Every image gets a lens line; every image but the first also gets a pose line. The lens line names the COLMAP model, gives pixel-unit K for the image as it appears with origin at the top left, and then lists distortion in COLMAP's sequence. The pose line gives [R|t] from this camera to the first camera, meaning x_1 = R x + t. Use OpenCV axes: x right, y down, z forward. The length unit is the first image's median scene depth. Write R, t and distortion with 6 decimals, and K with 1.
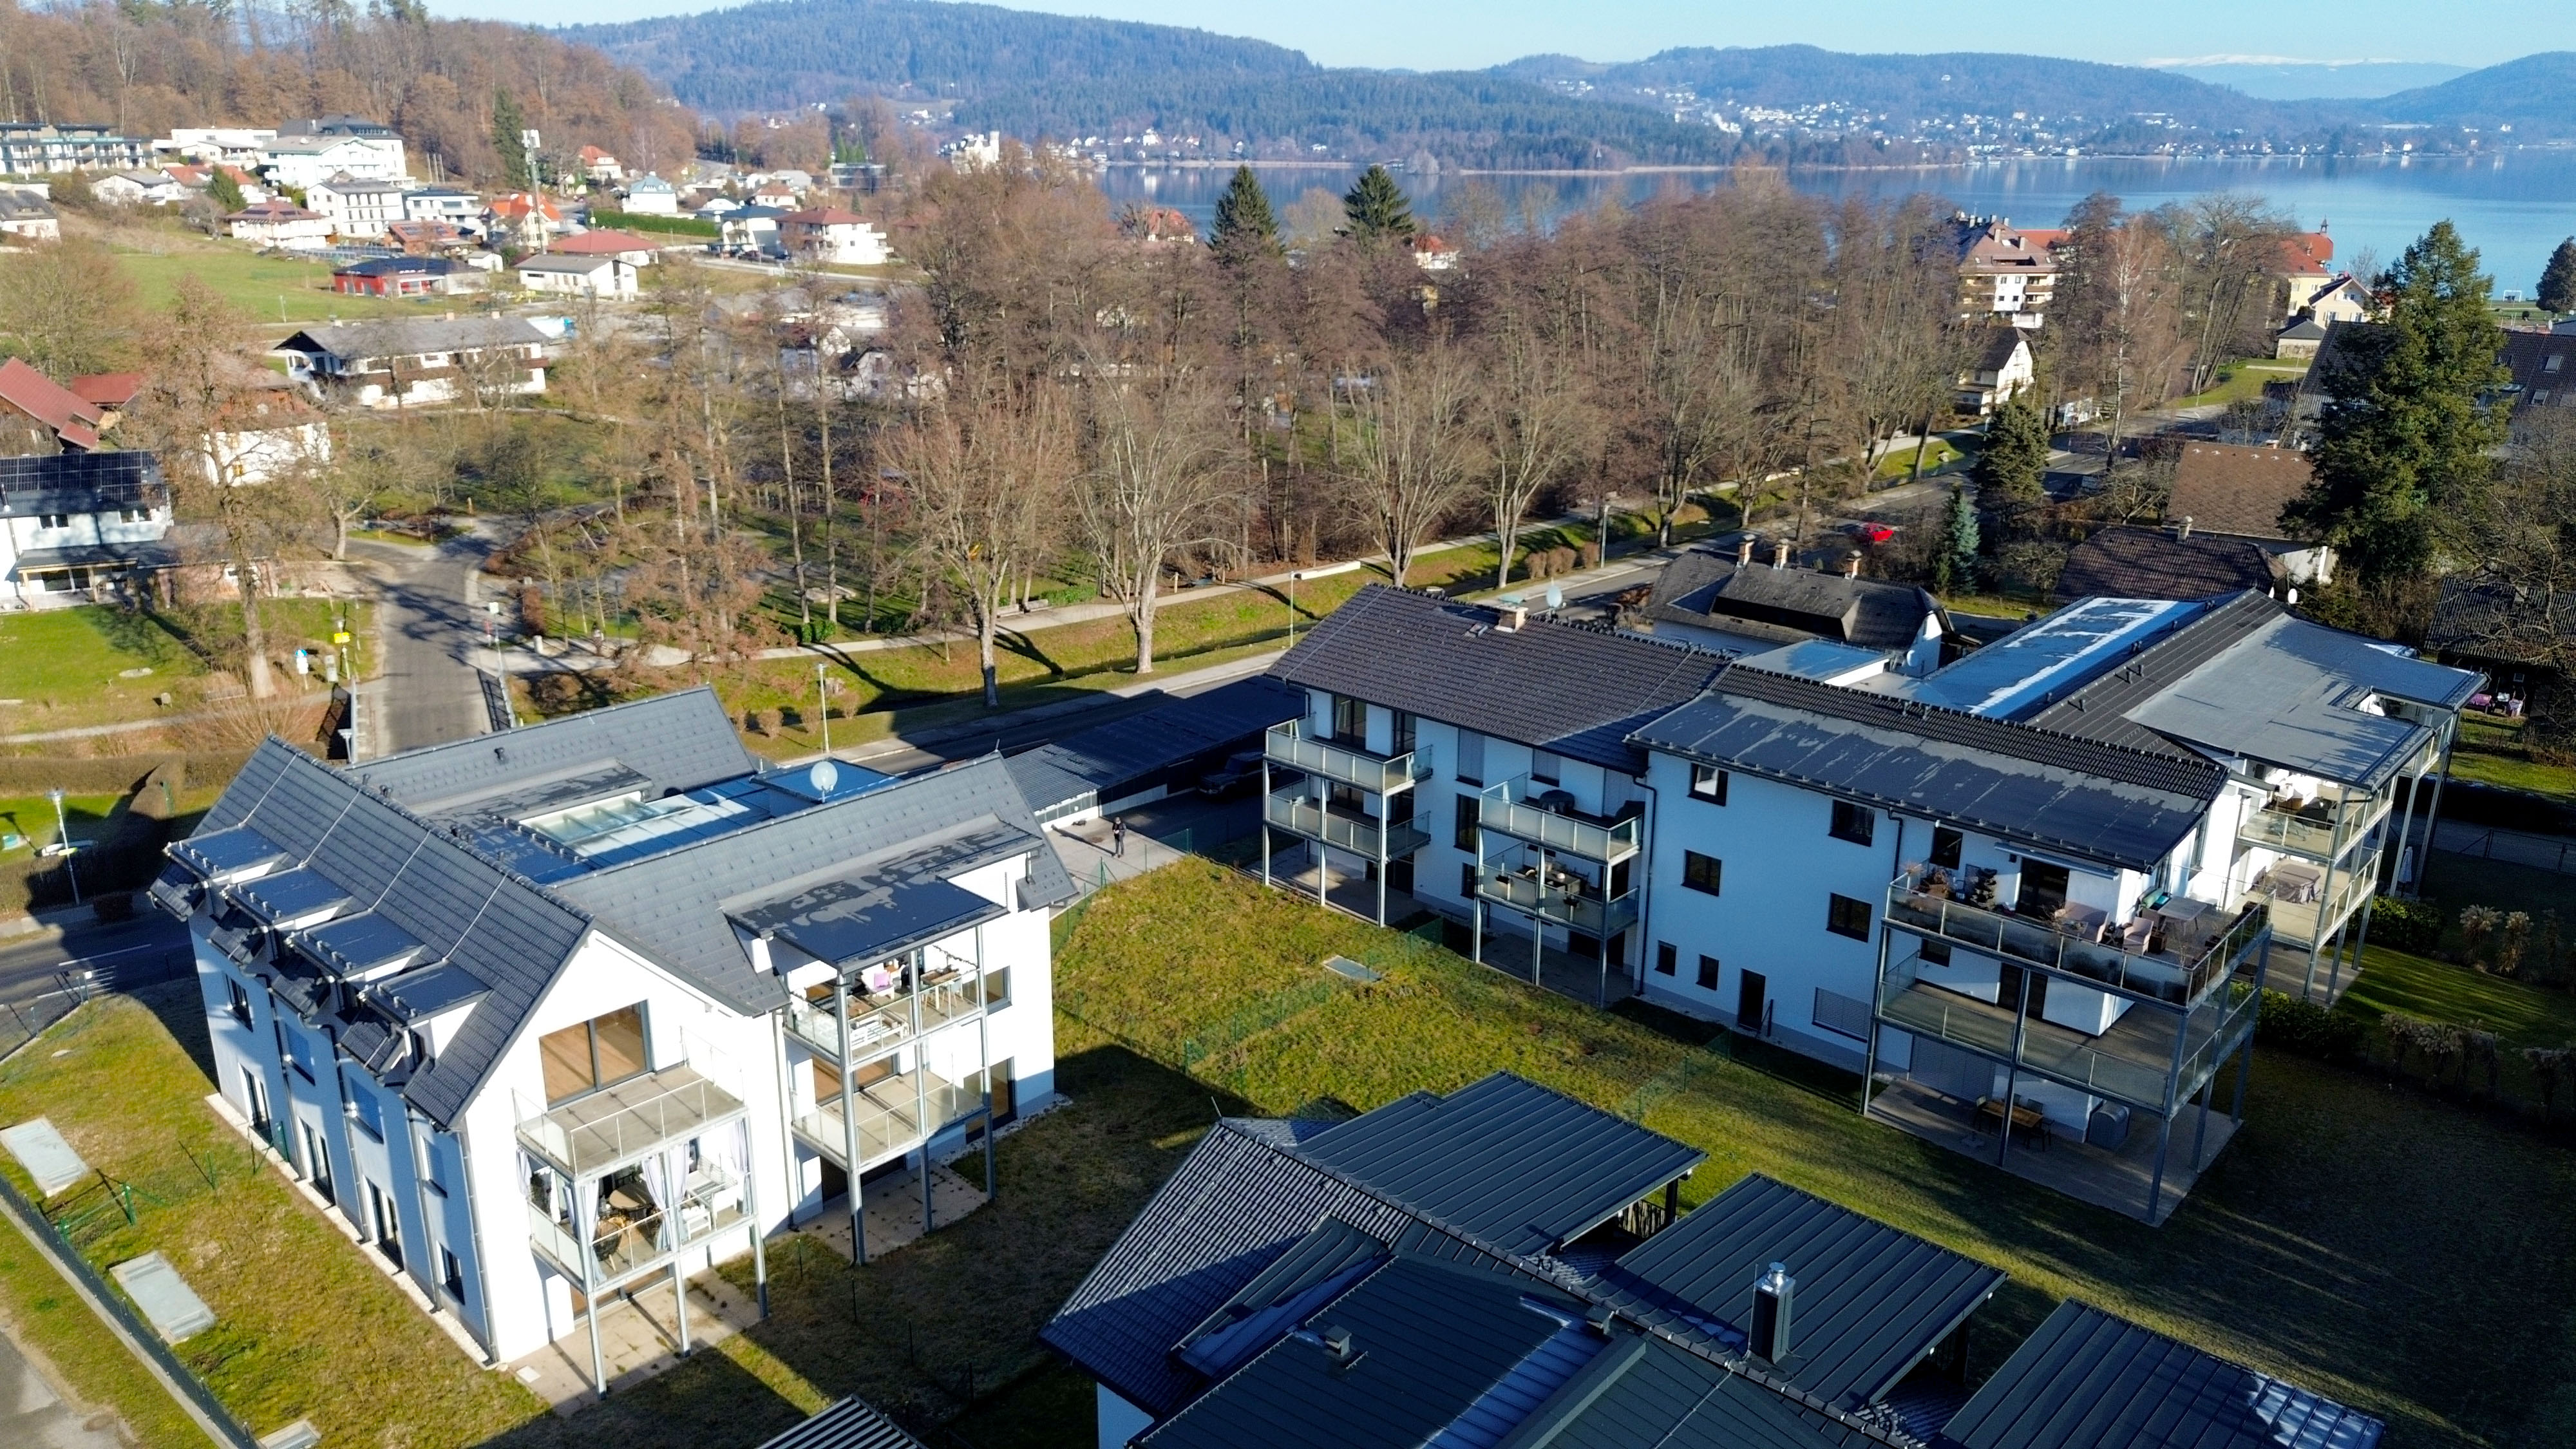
lens RADIAL K [[1810.6, 0, 1288.0], [0, 1810.6, 724.5], [0, 0, 1]] dist [0.067928, -0.062000]
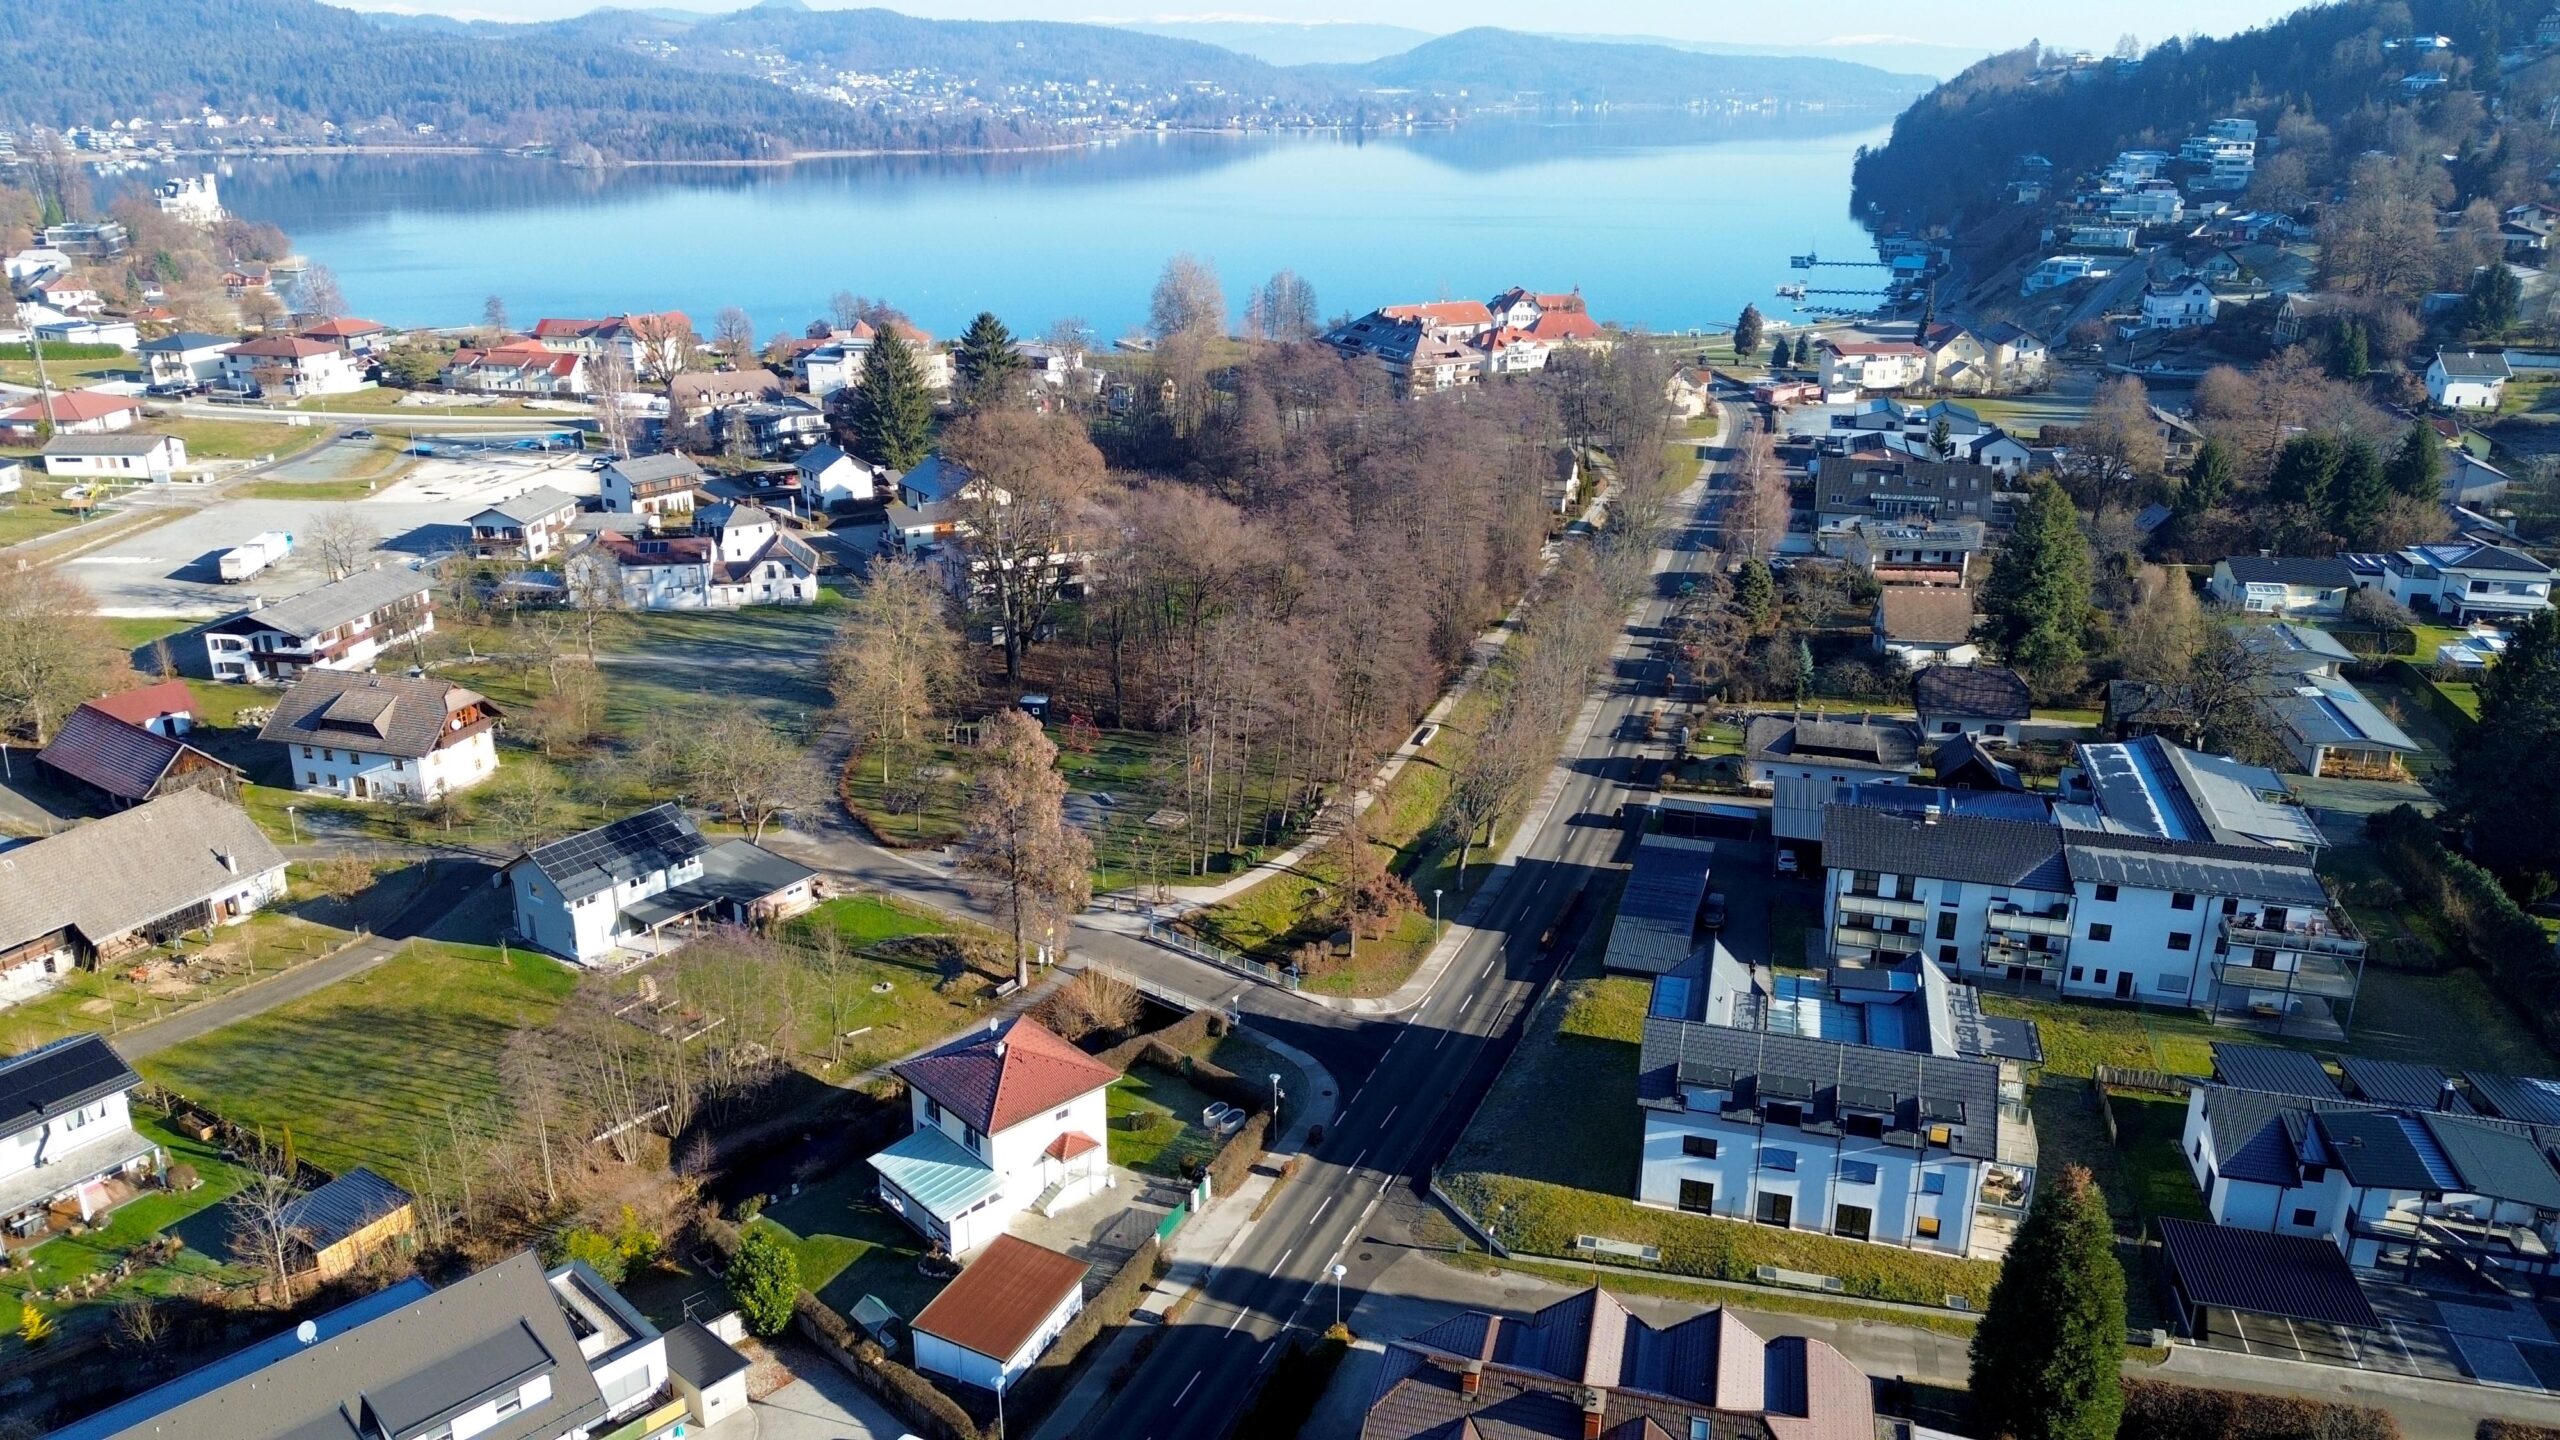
lens RADIAL K [[1799.4, 0, 1280.0], [0, 1799.4, 720.0], [0, 0, 1]] dist [0.067928, -0.062000]
pose [[0.889627, -0.154169, 0.429878, -0.987909], [0.143682, 0.987982, 0.056977, -0.278175], [-0.433496, 0.011077, 0.901087, -0.346638]]
